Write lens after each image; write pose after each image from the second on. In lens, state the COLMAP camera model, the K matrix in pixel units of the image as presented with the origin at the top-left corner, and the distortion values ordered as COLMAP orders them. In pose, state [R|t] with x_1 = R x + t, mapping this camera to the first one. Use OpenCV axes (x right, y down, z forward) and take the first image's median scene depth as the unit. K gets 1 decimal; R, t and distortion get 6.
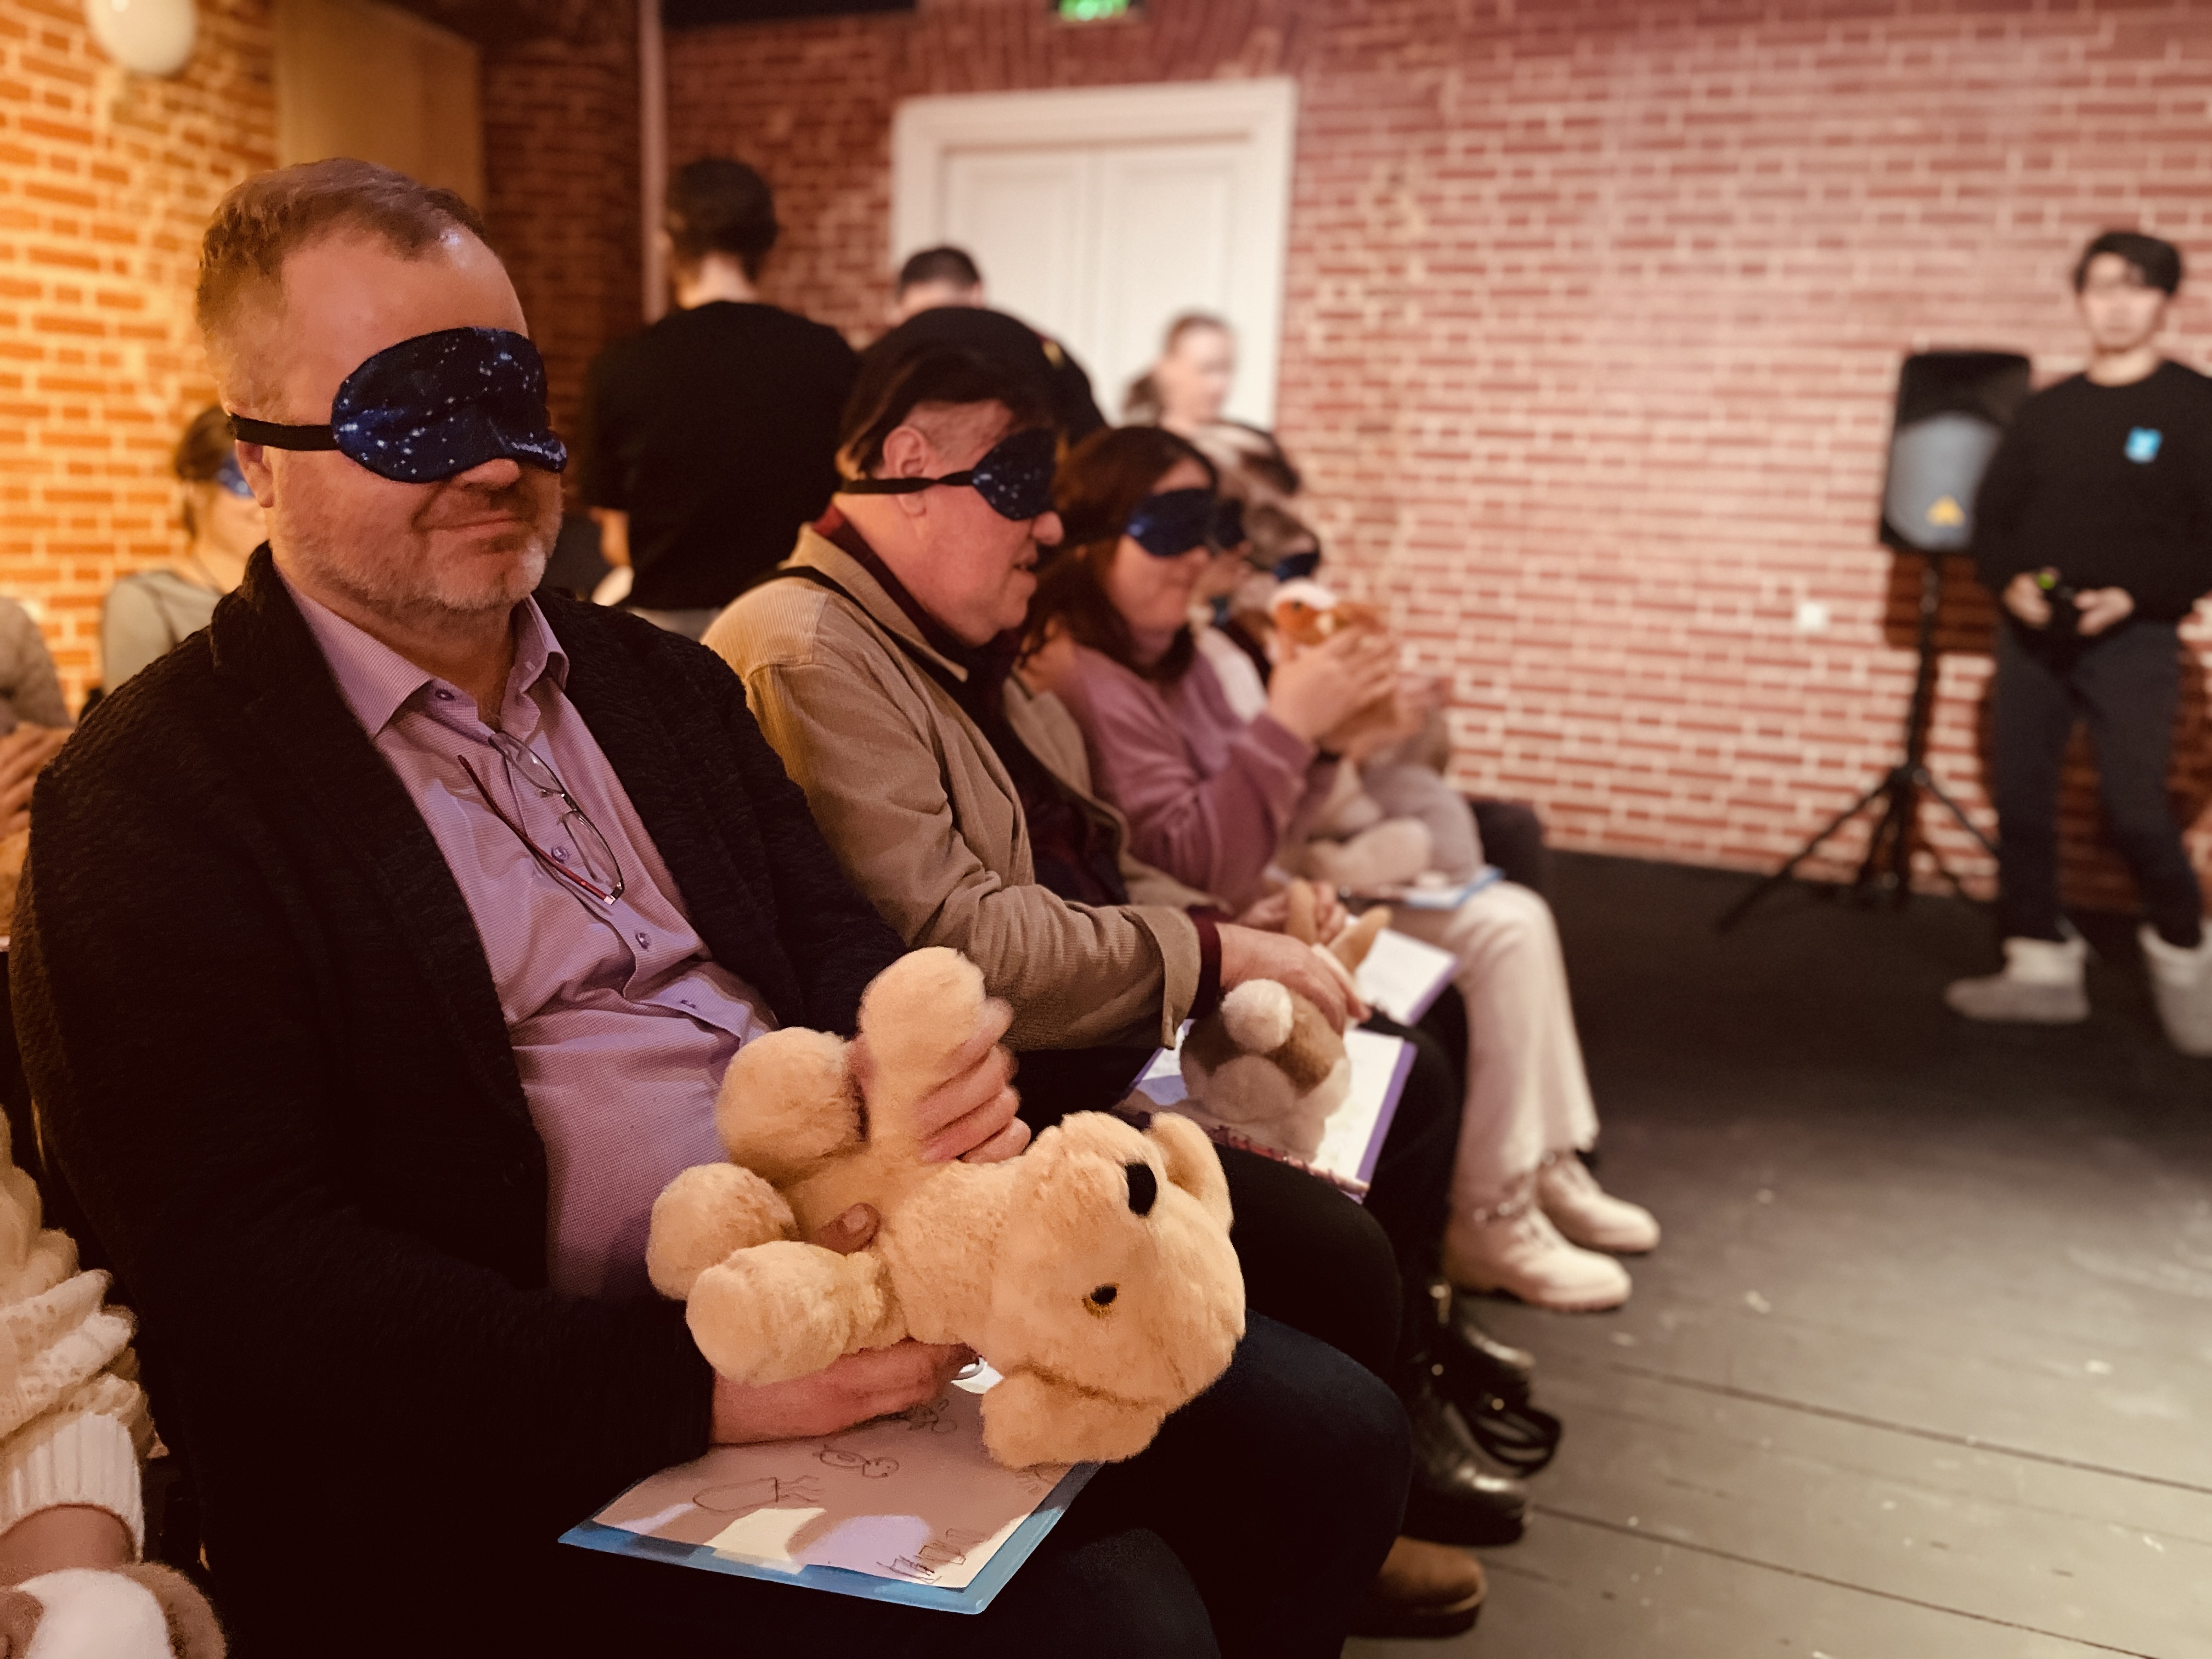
lens RADIAL K [[1662.6, 0, 1106.0], [0, 1662.6, 829.5], [0, 0, 1]] dist [0.081100, -0.099539]
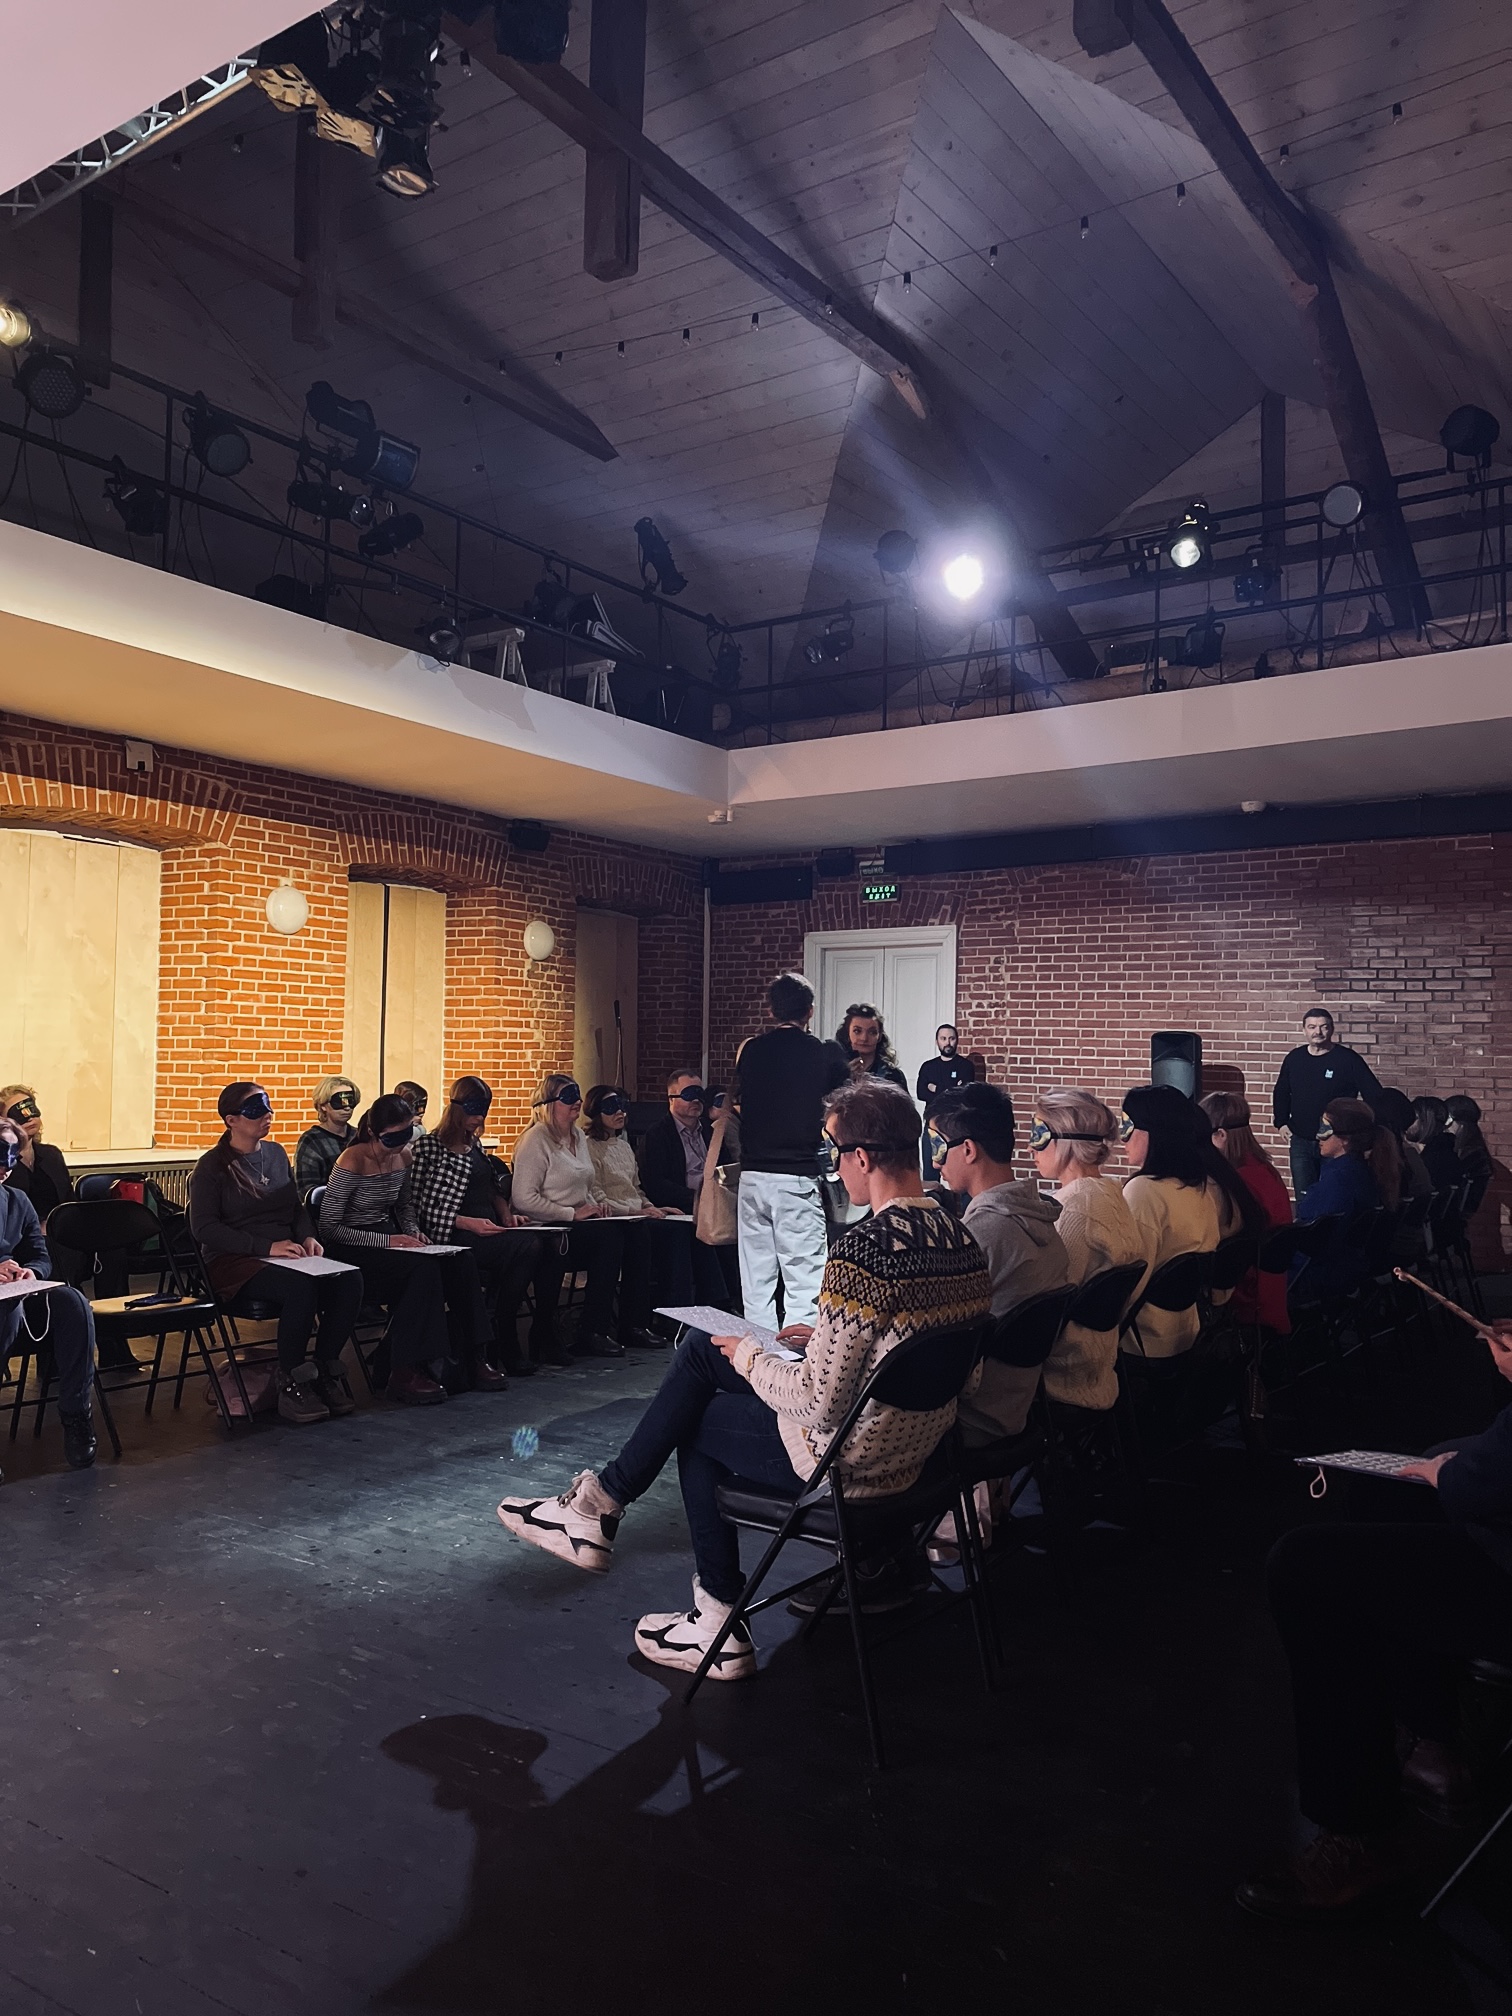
lens RADIAL K [[1515.3, 0, 756.0], [0, 1515.3, 1008.0], [0, 0, 1]] dist [0.081100, -0.099539]
pose [[0.974605, -0.037869, -0.220706, 0.342432], [-0.016542, 0.970730, -0.239605, 0.235106], [0.223319, 0.237171, 0.945451, -1.258979]]
